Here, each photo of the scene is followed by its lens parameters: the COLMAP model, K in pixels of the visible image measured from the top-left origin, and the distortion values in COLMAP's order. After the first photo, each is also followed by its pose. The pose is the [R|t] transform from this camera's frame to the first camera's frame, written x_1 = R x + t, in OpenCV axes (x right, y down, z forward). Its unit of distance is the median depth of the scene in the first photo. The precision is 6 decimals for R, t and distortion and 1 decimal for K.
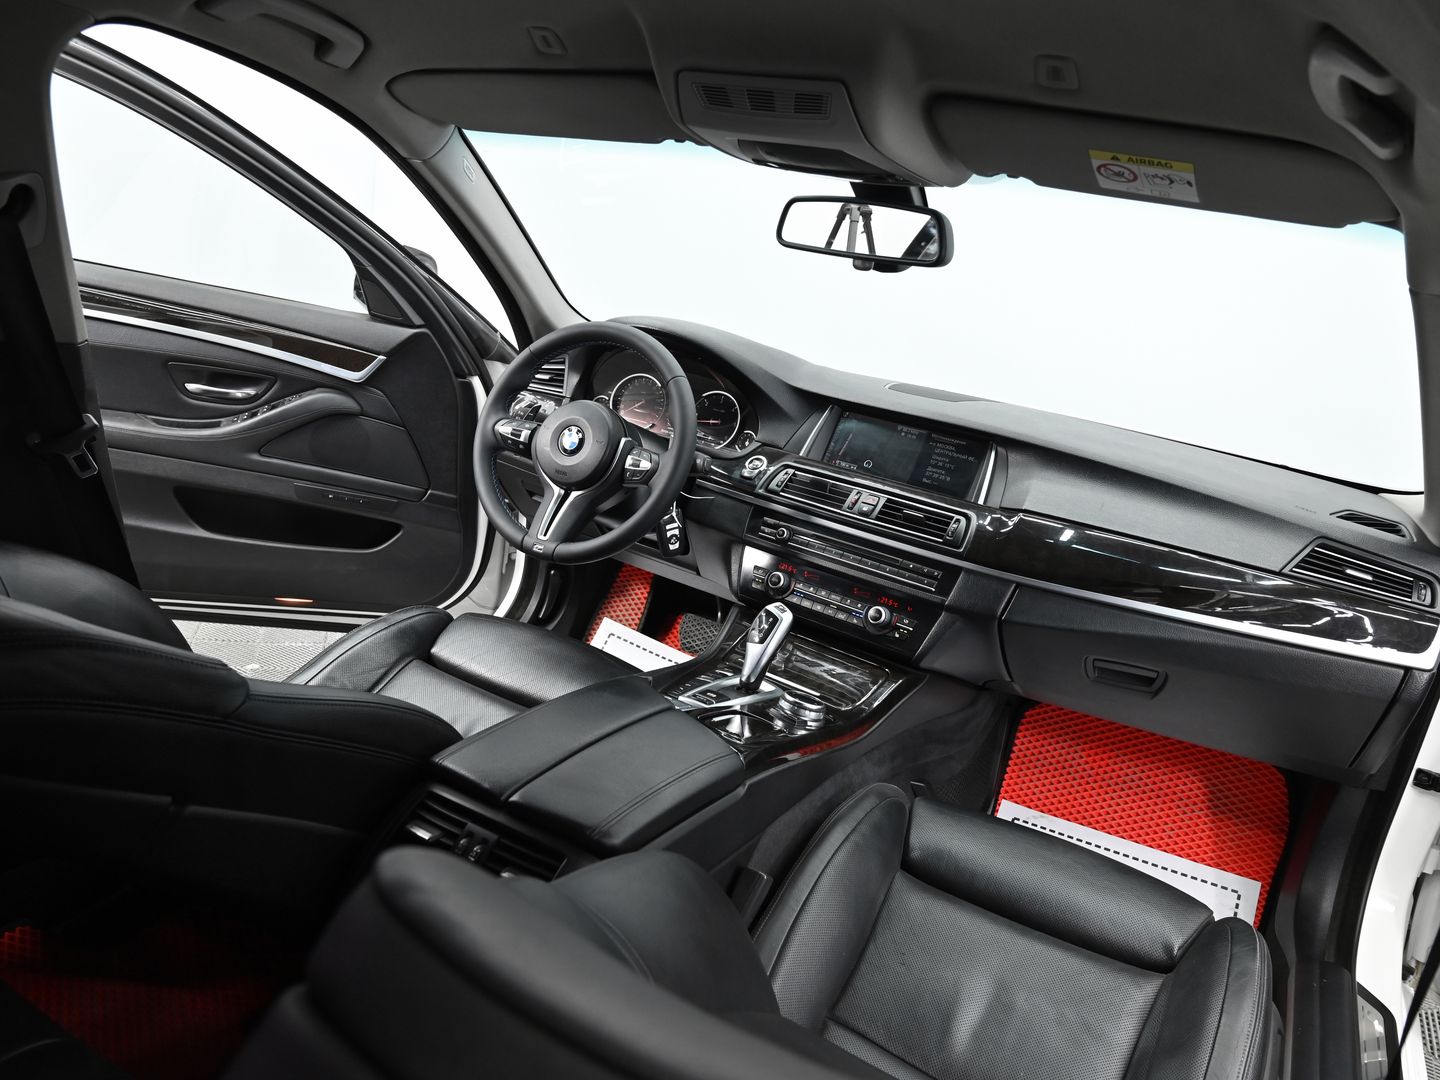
lens RADIAL K [[1081.3, 0, 714.1], [0, 1081.3, 542.1], [0, 0, 1]] dist [-0.000726, -0.002658]
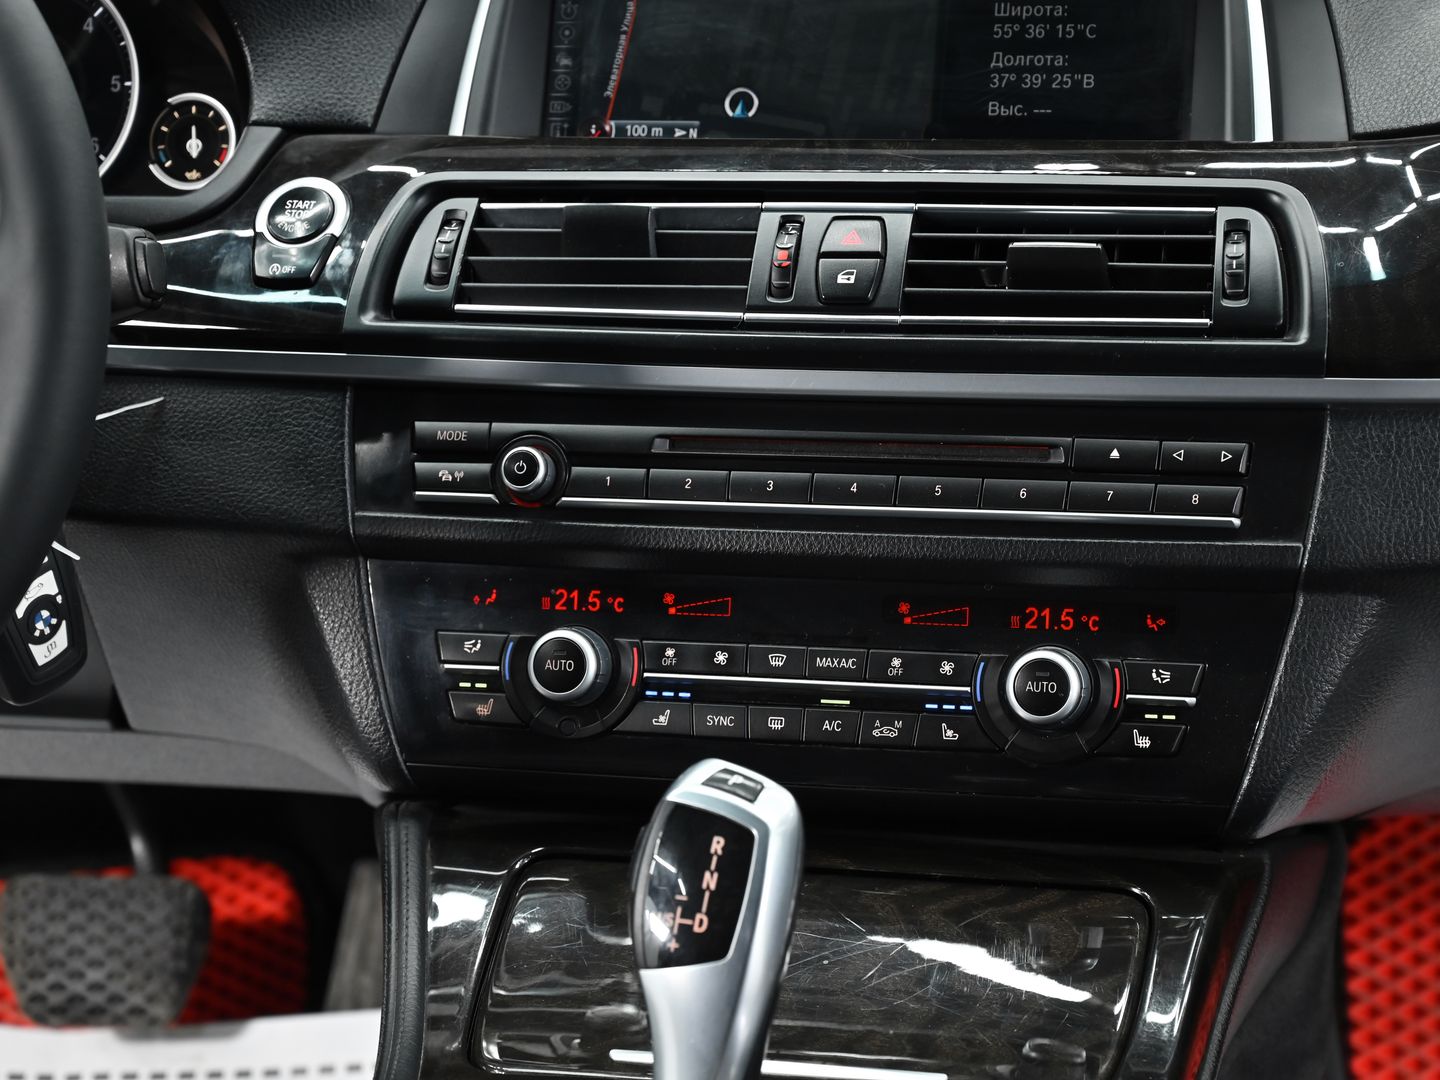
lens RADIAL K [[3291.7, 0, 723.4], [0, 3291.7, 543.2], [0, 0, 1]] dist [-0.016306, 0.000000]
pose [[0.906998, -0.275605, 0.318428, -0.125183], [0.261960, 0.961255, 0.085828, -0.040409], [-0.329745, 0.005570, 0.944054, 0.287668]]
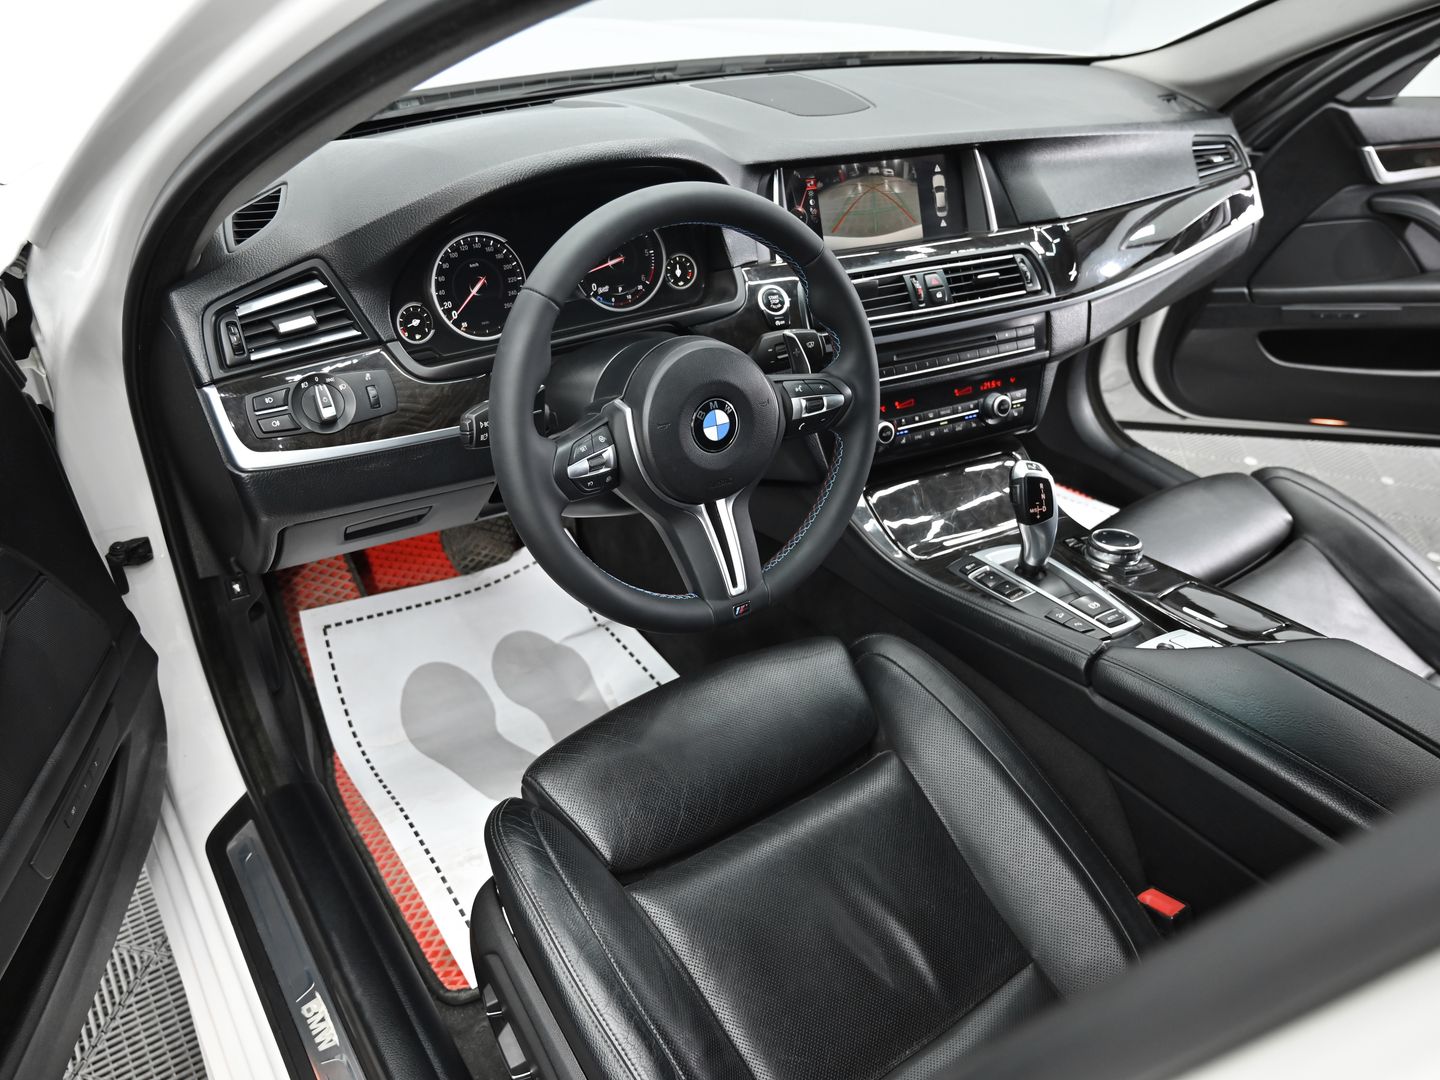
lens RADIAL K [[1081.3, 0, 721.8], [0, 1081.3, 541.0], [0, 0, 1]] dist [-0.000726, -0.002658]
pose [[0.440932, -0.614787, 0.653923, -0.502784], [0.243253, 0.783160, 0.572266, -0.344907], [-0.863948, -0.093262, 0.494869, 0.673868]]
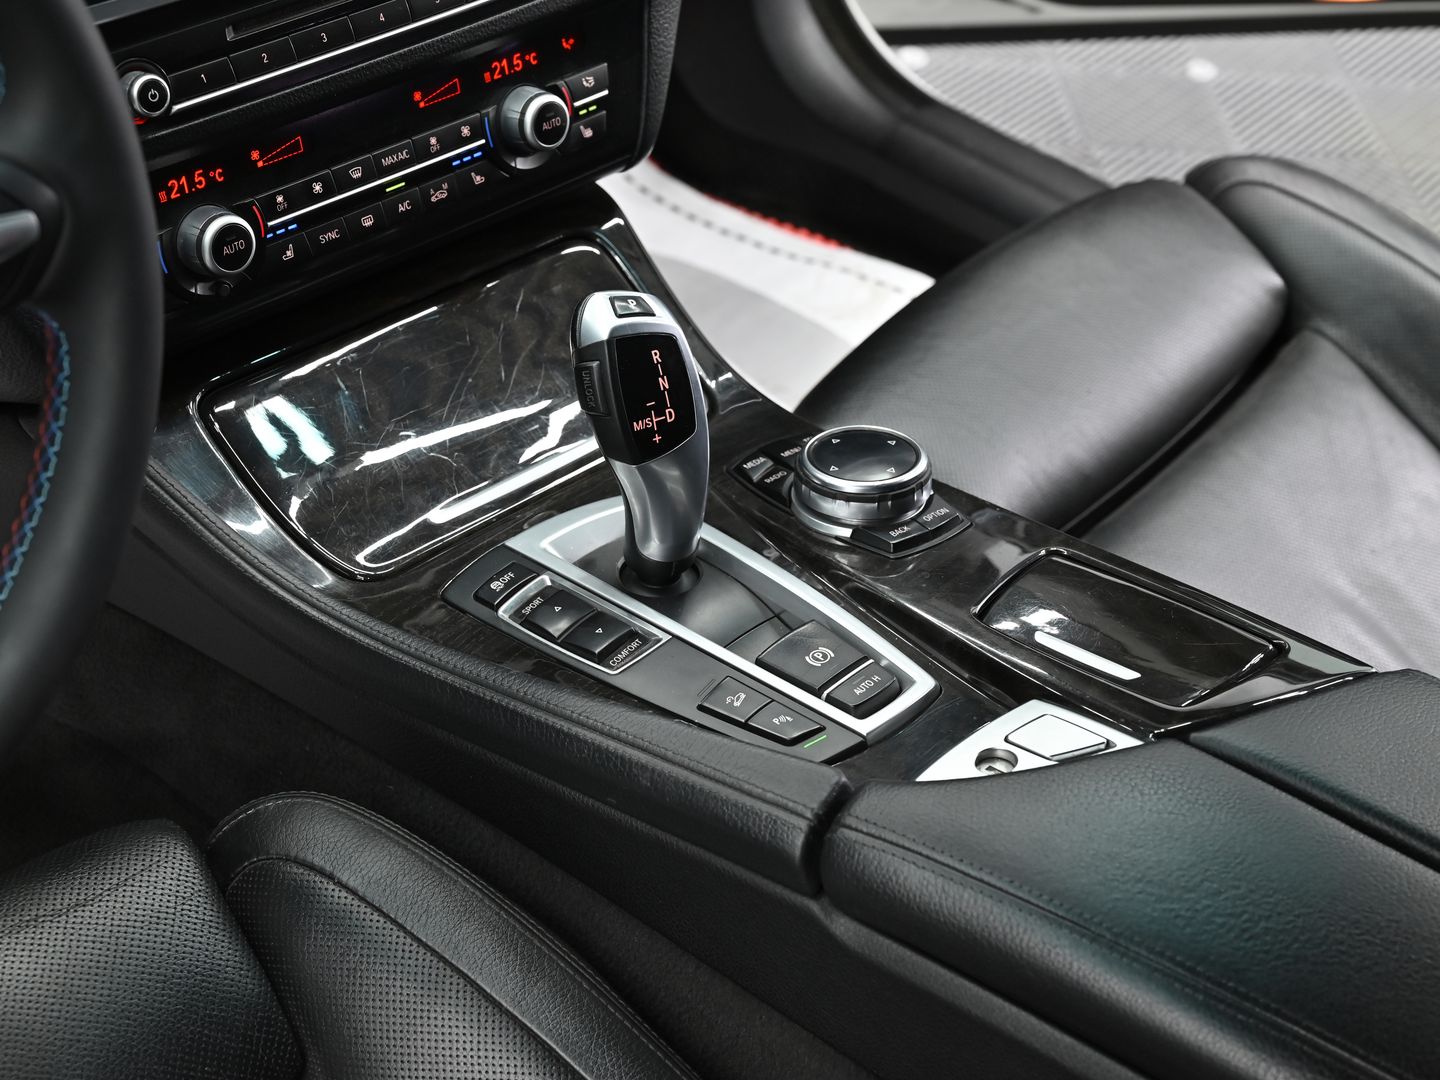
lens RADIAL K [[2565.8, 0, 721.7], [0, 2565.8, 535.5], [0, 0, 1]] dist [-0.003283, 0.000000]
pose [[0.189462, -0.727459, 0.659475, -0.377935], [0.177343, 0.685946, 0.705710, -0.330563], [-0.965740, -0.016752, 0.258970, 0.667048]]
